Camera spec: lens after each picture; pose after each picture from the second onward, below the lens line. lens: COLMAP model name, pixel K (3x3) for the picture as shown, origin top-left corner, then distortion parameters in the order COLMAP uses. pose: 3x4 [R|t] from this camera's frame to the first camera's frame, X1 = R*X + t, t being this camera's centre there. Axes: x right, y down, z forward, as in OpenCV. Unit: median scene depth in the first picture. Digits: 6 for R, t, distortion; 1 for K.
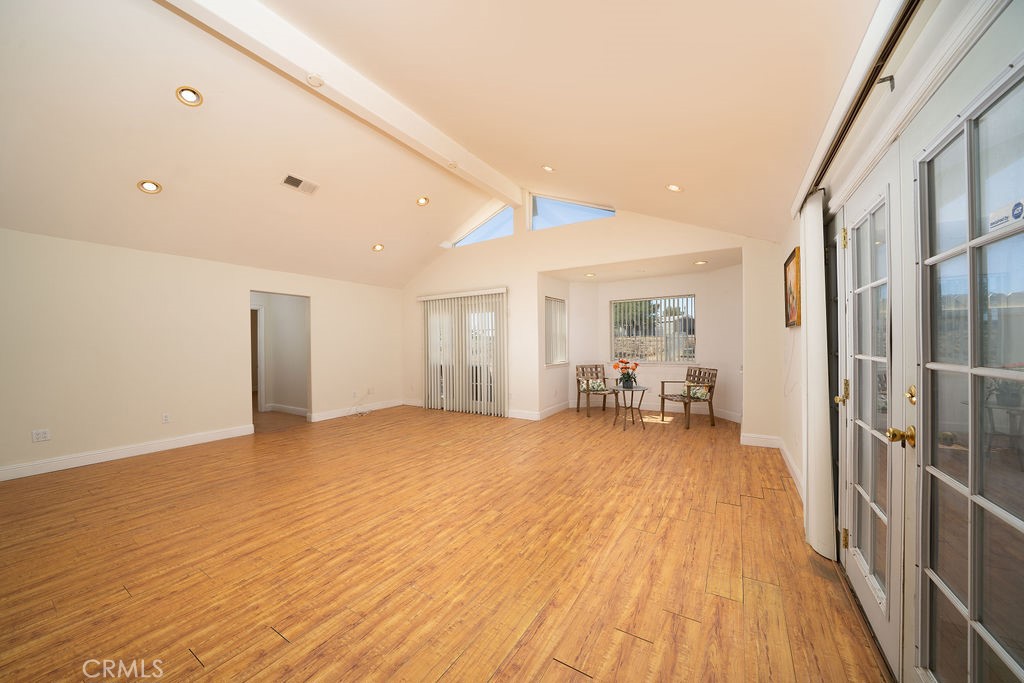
lens RADIAL K [[358.2, 0, 512.5], [0, 358.2, 343.2], [0, 0, 1]] dist [-0.000407, -0.000017]
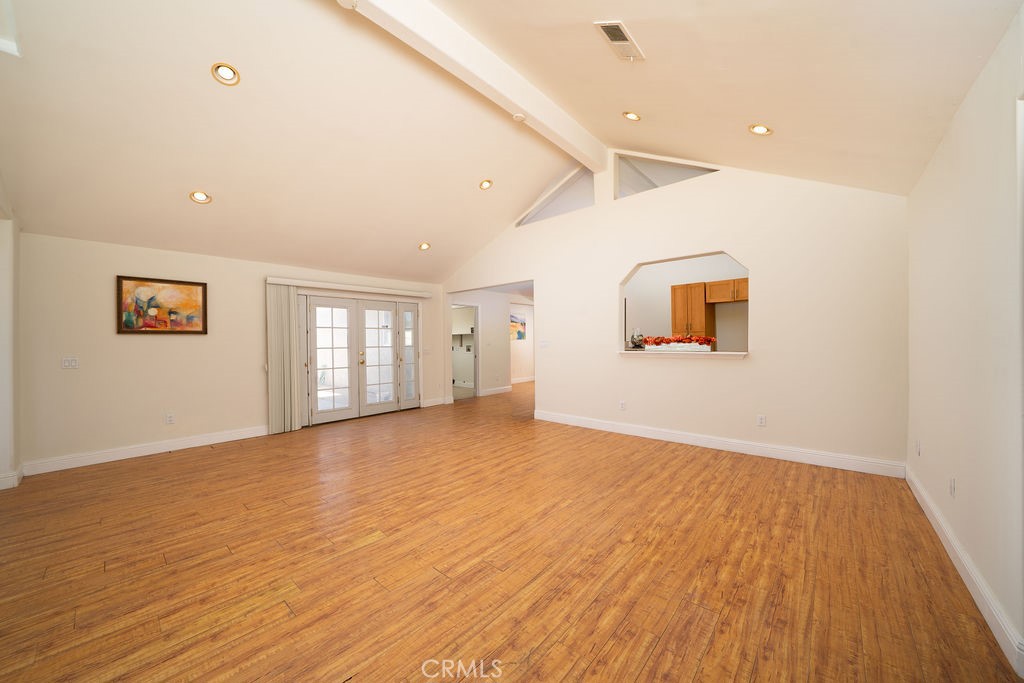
lens RADIAL K [[358.2, 0, 510.7], [0, 358.2, 342.2], [0, 0, 1]] dist [-0.000407, -0.000017]
pose [[-0.983789, 0.029127, 0.176947, -0.670941], [0.029772, 0.999556, 0.000989, 0.017277], [-0.176840, 0.006241, -0.984220, 2.039165]]
